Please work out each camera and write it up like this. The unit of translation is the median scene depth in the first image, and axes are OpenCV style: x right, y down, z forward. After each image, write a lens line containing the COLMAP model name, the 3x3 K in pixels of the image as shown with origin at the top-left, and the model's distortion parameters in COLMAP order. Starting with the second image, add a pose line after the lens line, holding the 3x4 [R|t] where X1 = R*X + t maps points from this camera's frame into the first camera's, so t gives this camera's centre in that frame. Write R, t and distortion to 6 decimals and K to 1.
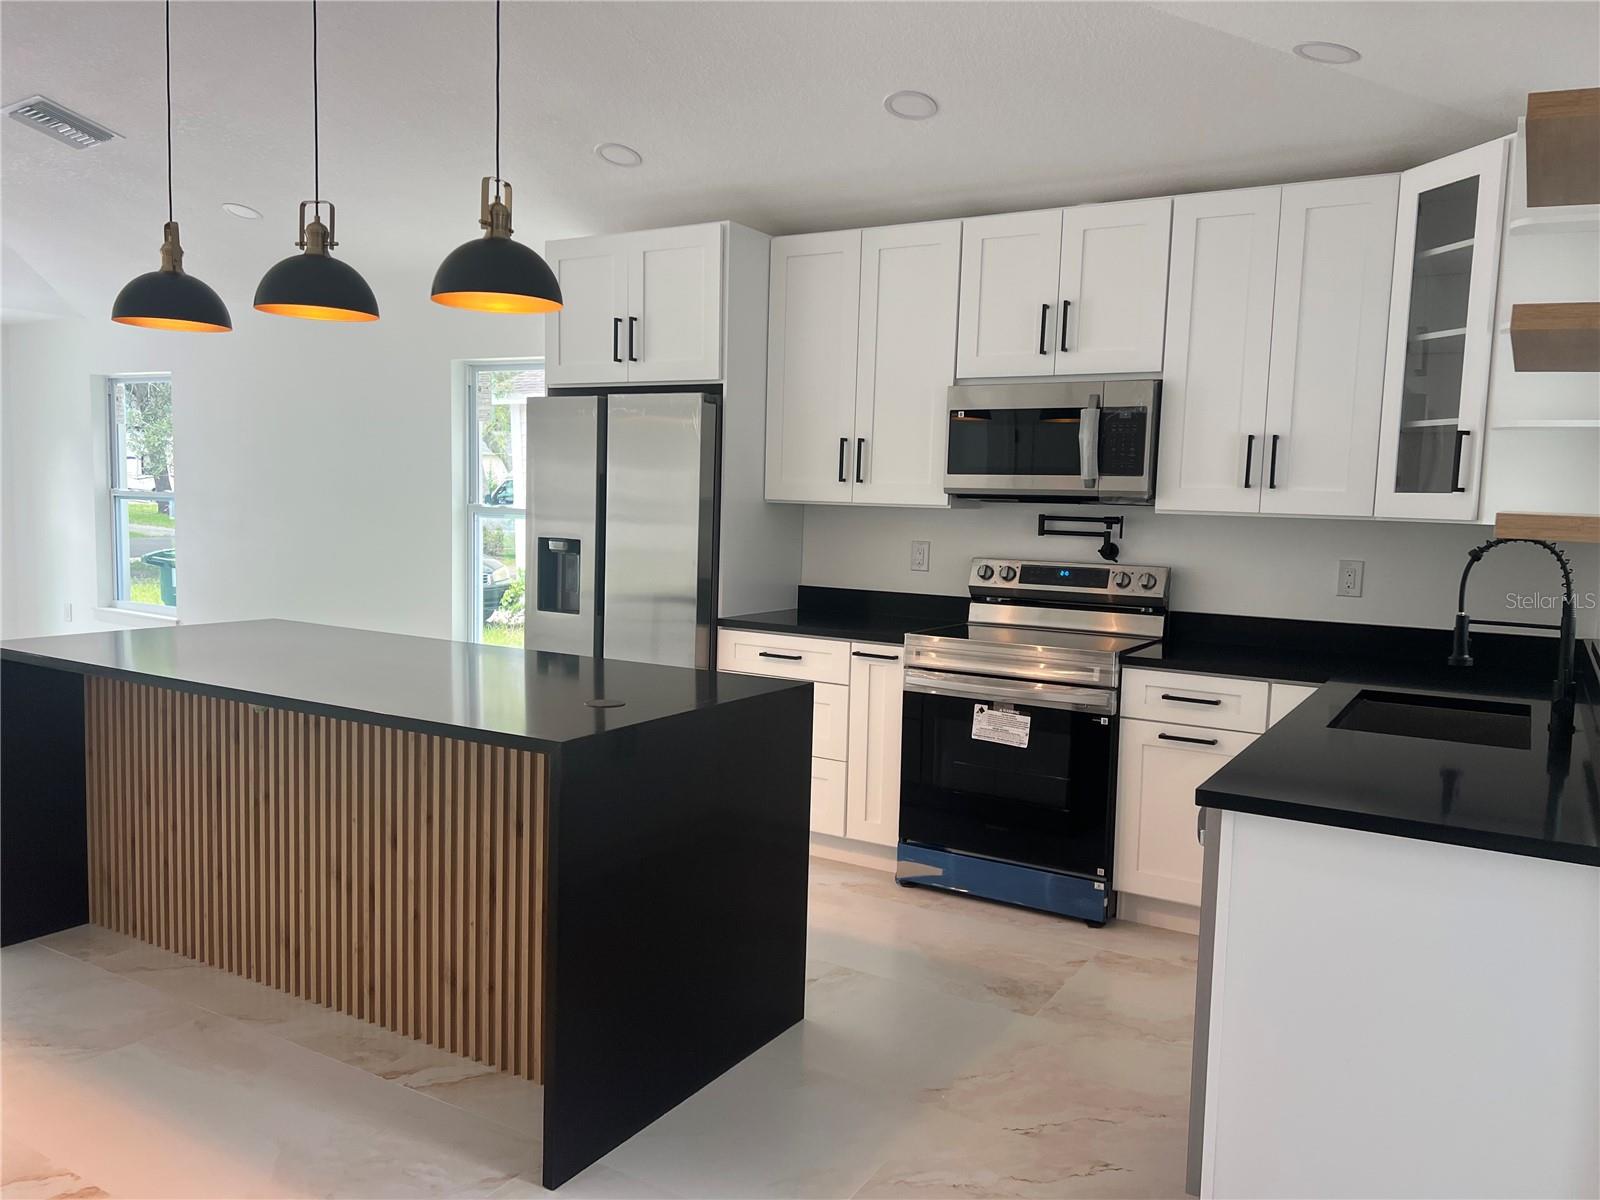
lens RADIAL K [[1193.3, 0, 800.7], [0, 1193.3, 599.6], [0, 0, 1]] dist [0.049015, -0.018757]
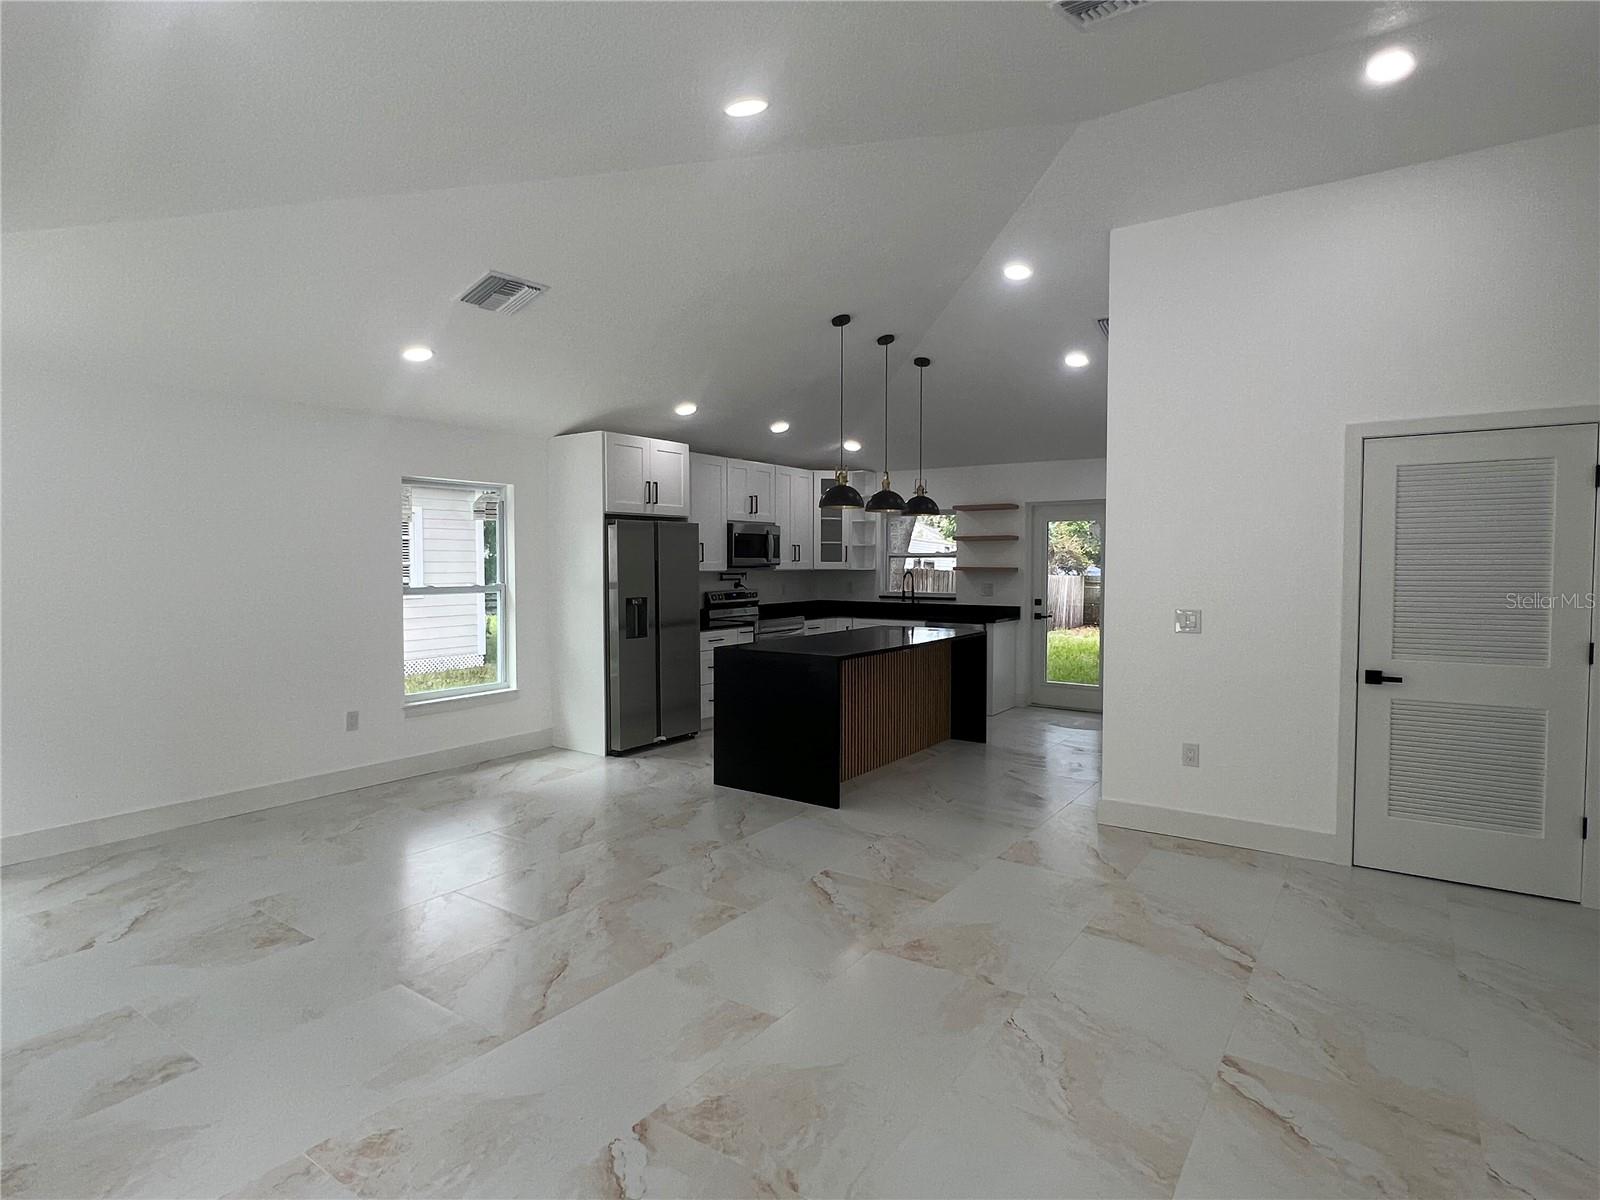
lens RADIAL K [[860.1, 0, 799.5], [0, 860.1, 607.2], [0, 0, 1]] dist [-0.000434, 0.000074]
pose [[0.062024, -0.083166, 0.994604, -1.692347], [0.086837, 0.993193, 0.077633, -0.132934], [-0.994290, 0.081553, 0.068824, 0.762131]]
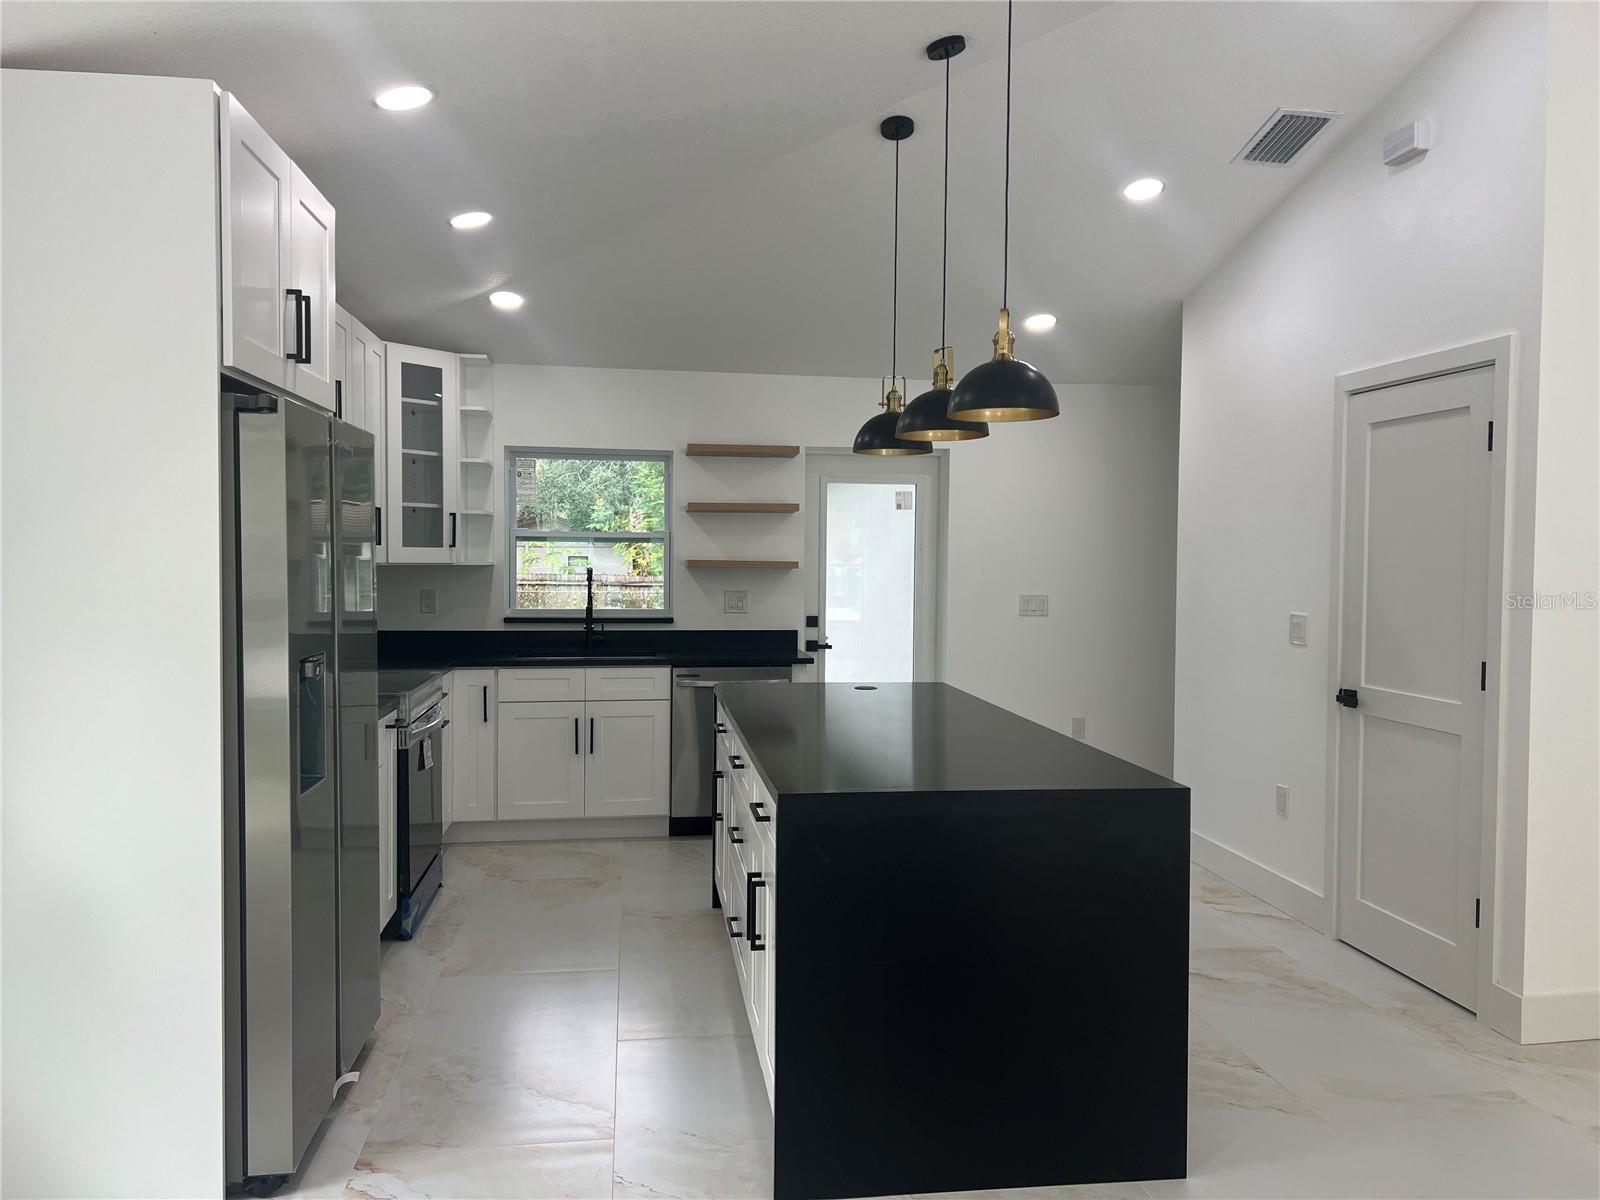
lens RADIAL K [[1193.3, 0, 810.4], [0, 1193.3, 590.7], [0, 0, 1]] dist [0.049015, -0.018757]
pose [[-0.635650, -0.057577, 0.769827, -0.899196], [0.038630, 0.993593, 0.106210, -0.151056], [-0.771010, 0.097250, -0.629354, 1.341066]]
